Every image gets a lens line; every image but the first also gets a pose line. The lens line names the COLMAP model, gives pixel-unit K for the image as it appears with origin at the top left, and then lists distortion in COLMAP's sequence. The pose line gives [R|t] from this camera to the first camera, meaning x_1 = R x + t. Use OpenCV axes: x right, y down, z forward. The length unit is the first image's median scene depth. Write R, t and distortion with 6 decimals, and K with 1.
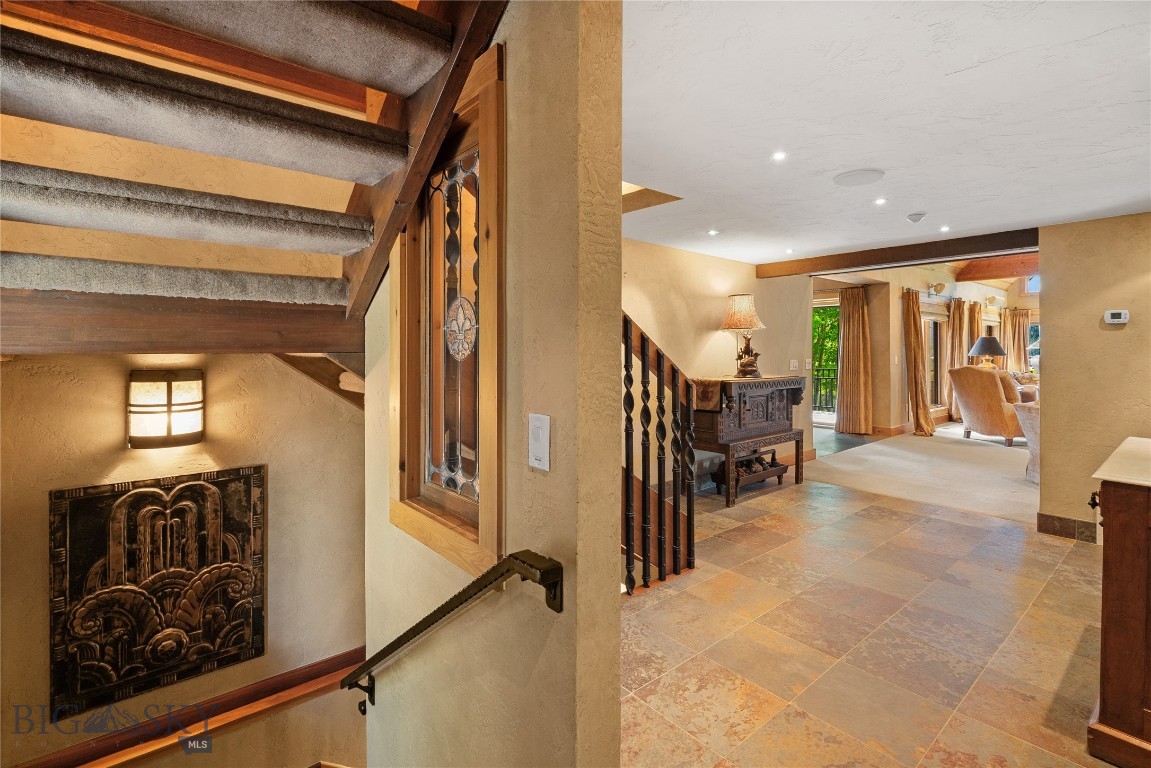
lens RADIAL K [[536.1, 0, 576.2], [0, 536.1, 337.1], [0, 0, 1]] dist [0.000398, -0.000361]
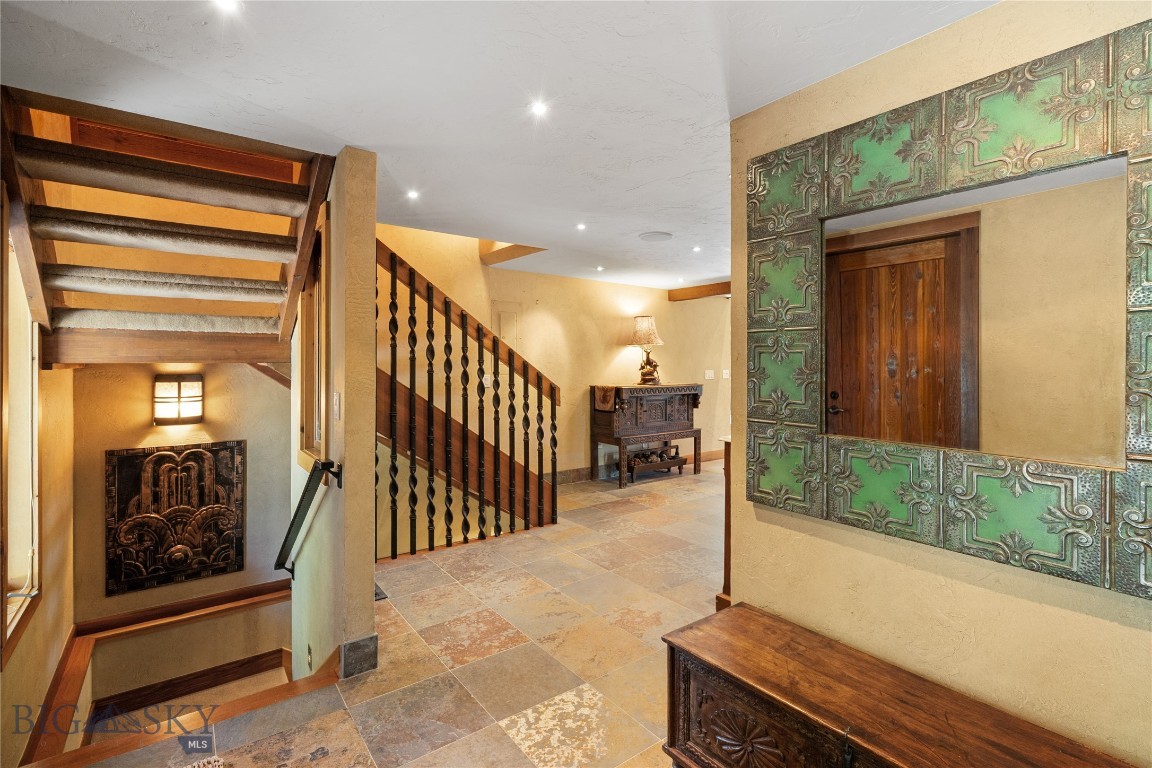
lens RADIAL K [[542.7, 0, 571.9], [0, 542.7, 348.0], [0, 0, 1]] dist [-0.000861, 0.000740]
pose [[0.997877, -0.002079, -0.065098, 0.436595], [0.001858, 0.999992, -0.003454, -0.006421], [0.065105, 0.003326, 0.997873, -0.448470]]
